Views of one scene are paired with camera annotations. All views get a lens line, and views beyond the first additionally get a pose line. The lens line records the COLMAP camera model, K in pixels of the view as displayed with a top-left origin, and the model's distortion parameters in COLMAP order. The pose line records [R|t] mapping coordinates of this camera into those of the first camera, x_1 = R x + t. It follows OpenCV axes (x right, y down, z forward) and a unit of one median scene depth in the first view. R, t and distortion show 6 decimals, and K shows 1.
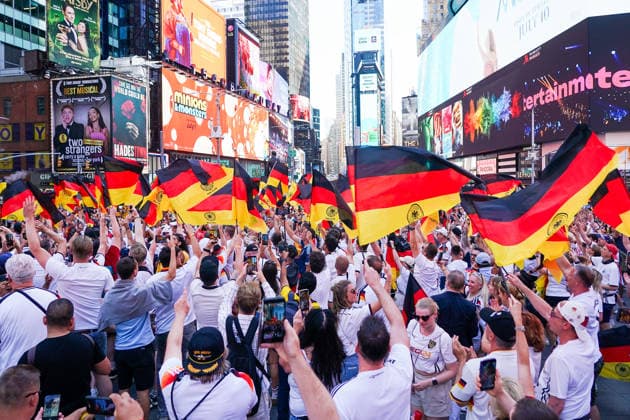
lens RADIAL K [[483.6, 0, 327.1], [0, 483.6, 190.4], [0, 0, 1]] dist [-0.015105, 0.007660]
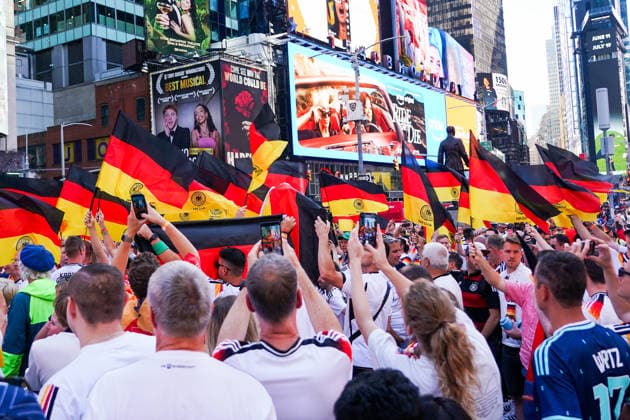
lens RADIAL K [[657.6, 0, 282.2], [0, 657.6, 181.2], [0, 0, 1]] dist [0.018865, 0.011958]
pose [[0.930239, -0.055005, -0.362807, -0.007291], [0.035708, 0.997578, -0.059687, 0.009122], [0.365212, 0.042568, 0.929951, 0.102764]]
